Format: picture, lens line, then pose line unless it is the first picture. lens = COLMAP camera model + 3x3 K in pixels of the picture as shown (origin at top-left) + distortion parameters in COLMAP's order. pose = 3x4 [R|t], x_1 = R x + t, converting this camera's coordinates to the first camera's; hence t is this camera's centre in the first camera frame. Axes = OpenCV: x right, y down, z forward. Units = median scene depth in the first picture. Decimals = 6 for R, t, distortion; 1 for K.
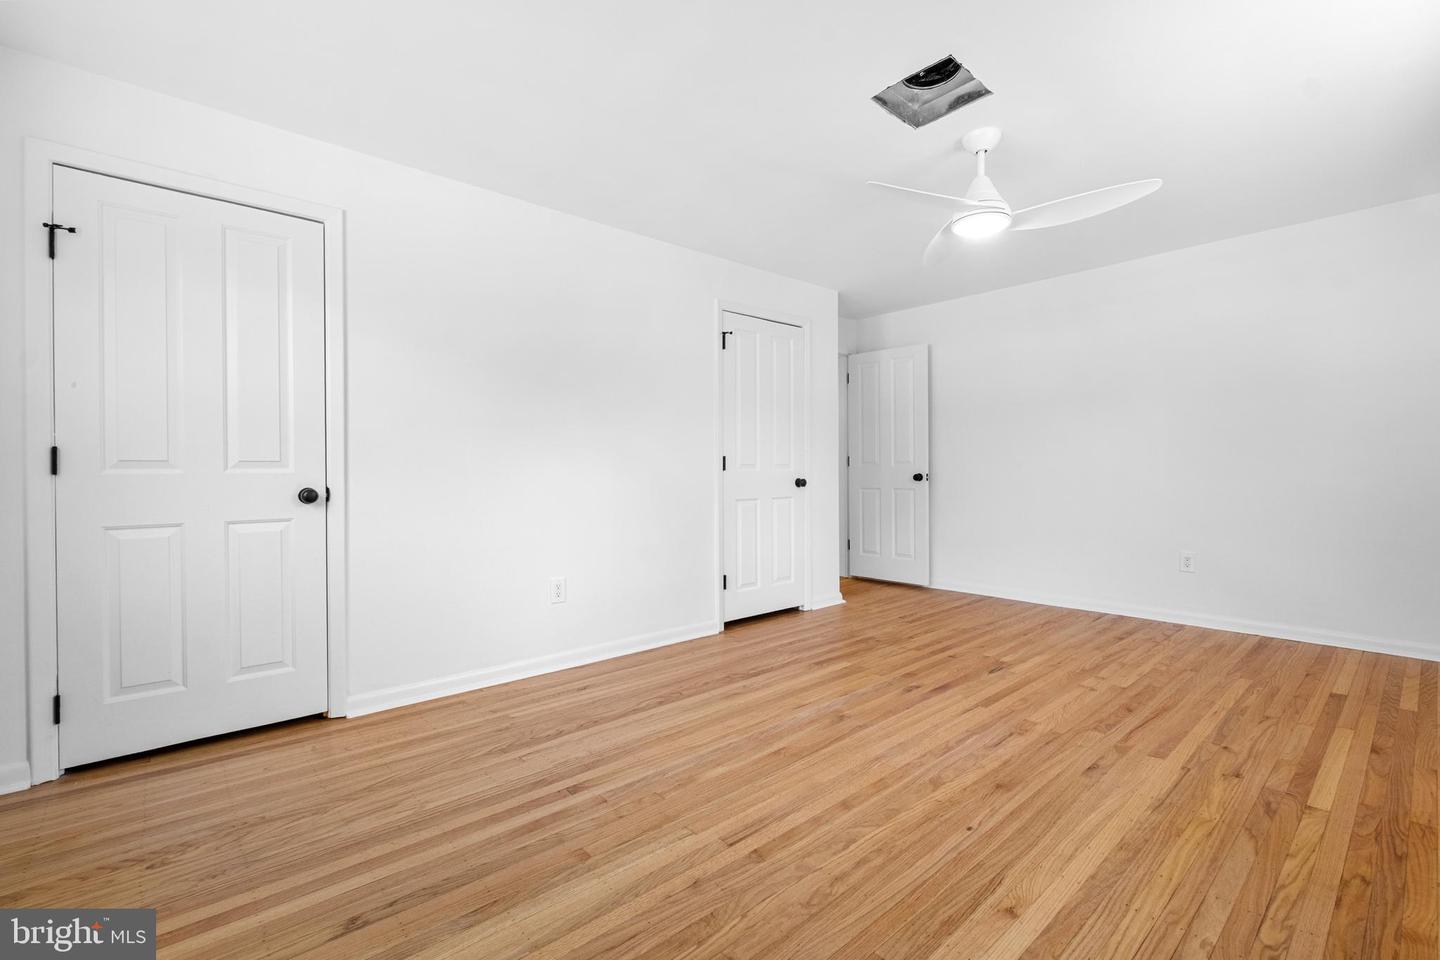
lens RADIAL K [[632.4, 0, 725.0], [0, 632.4, 475.7], [0, 0, 1]] dist [0.011943, -0.000236]
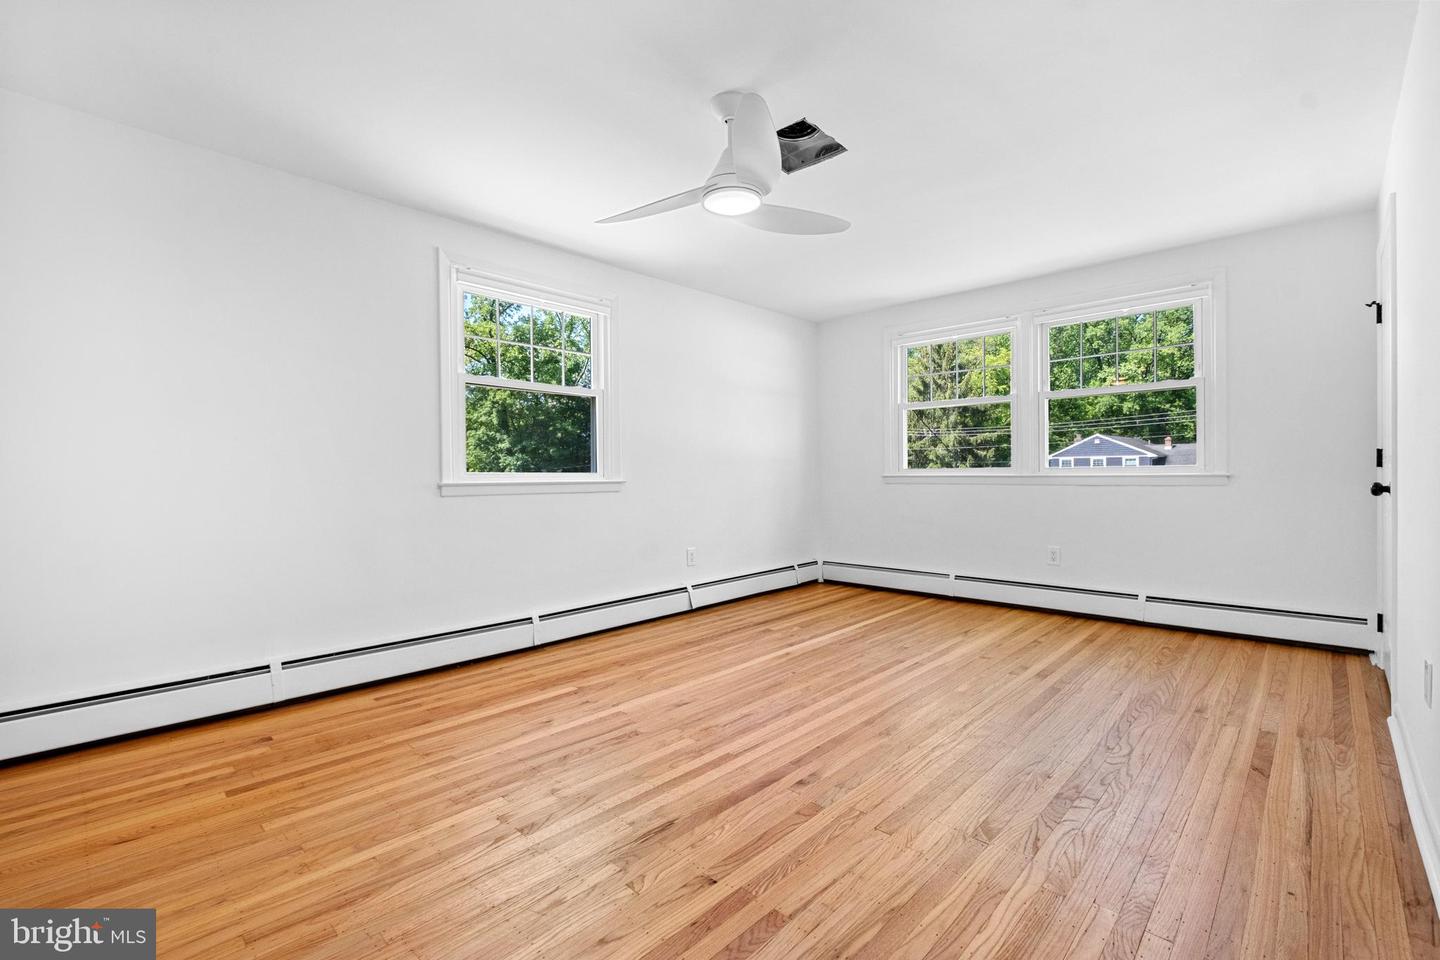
lens RADIAL K [[632.4, 0, 725.0], [0, 632.4, 475.7], [0, 0, 1]] dist [0.011943, -0.000236]
pose [[-0.996365, 0.013603, -0.084091, 0.545238], [0.012159, 0.999770, 0.017659, -0.024635], [0.084312, 0.016573, -0.996302, 2.079917]]
